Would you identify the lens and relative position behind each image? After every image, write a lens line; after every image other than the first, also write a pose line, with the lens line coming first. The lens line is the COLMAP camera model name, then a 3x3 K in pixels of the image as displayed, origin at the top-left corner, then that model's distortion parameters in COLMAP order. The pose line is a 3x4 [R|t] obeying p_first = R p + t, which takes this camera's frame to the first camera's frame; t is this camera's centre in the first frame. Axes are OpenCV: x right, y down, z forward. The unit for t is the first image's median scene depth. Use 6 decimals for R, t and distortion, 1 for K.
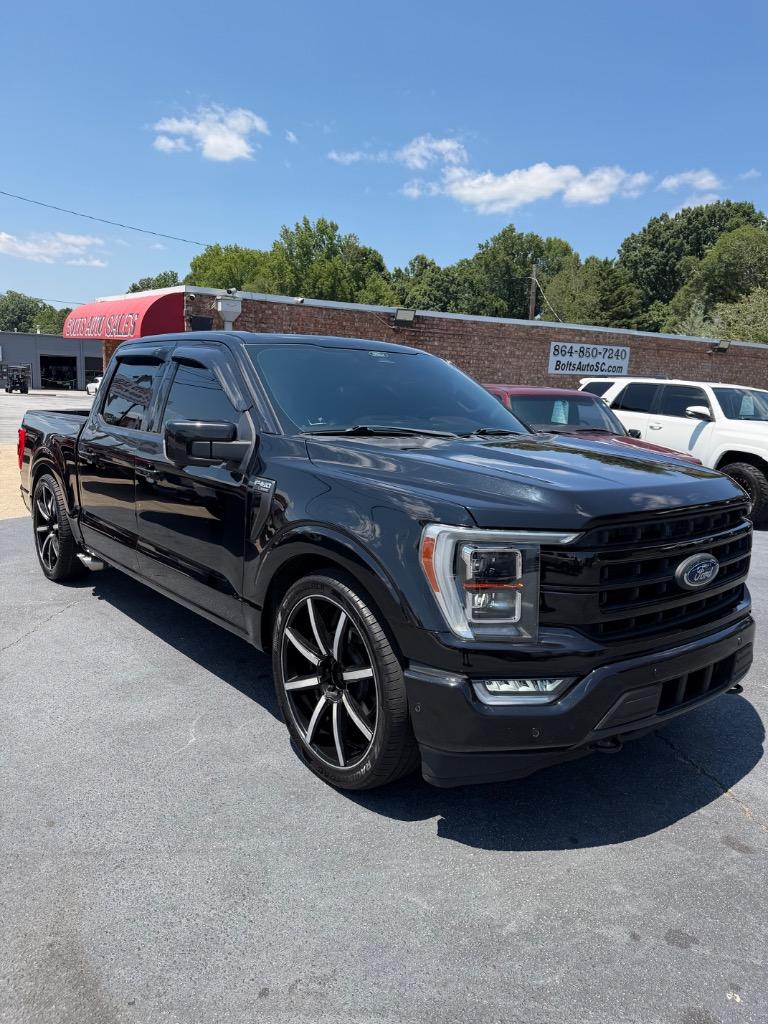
lens RADIAL K [[725.6, 0, 386.9], [0, 725.6, 506.8], [0, 0, 1]] dist [0.063369, -0.088226]
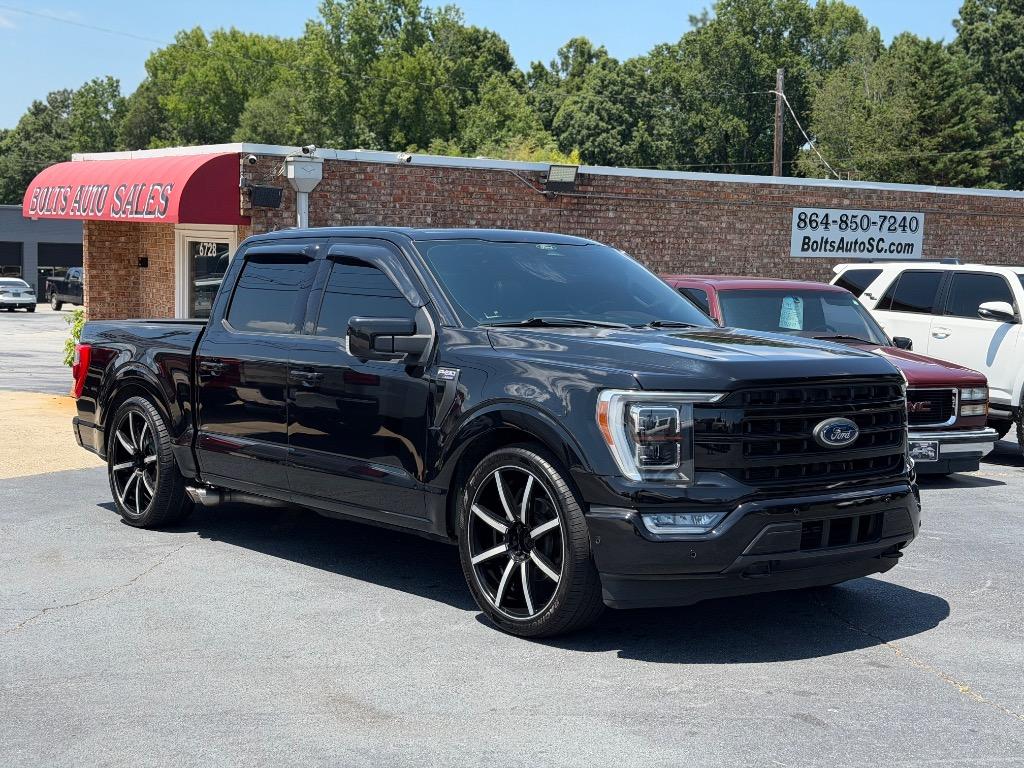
lens RADIAL K [[2264.6, 0, 512.0], [0, 2264.6, 384.0], [0, 0, 1]] dist [0.027816, 0.536889]
pose [[0.999667, -0.021023, 0.014938, -0.058655], [0.022671, 0.992466, -0.120401, 0.180923], [-0.012294, 0.120700, 0.992613, -1.072825]]
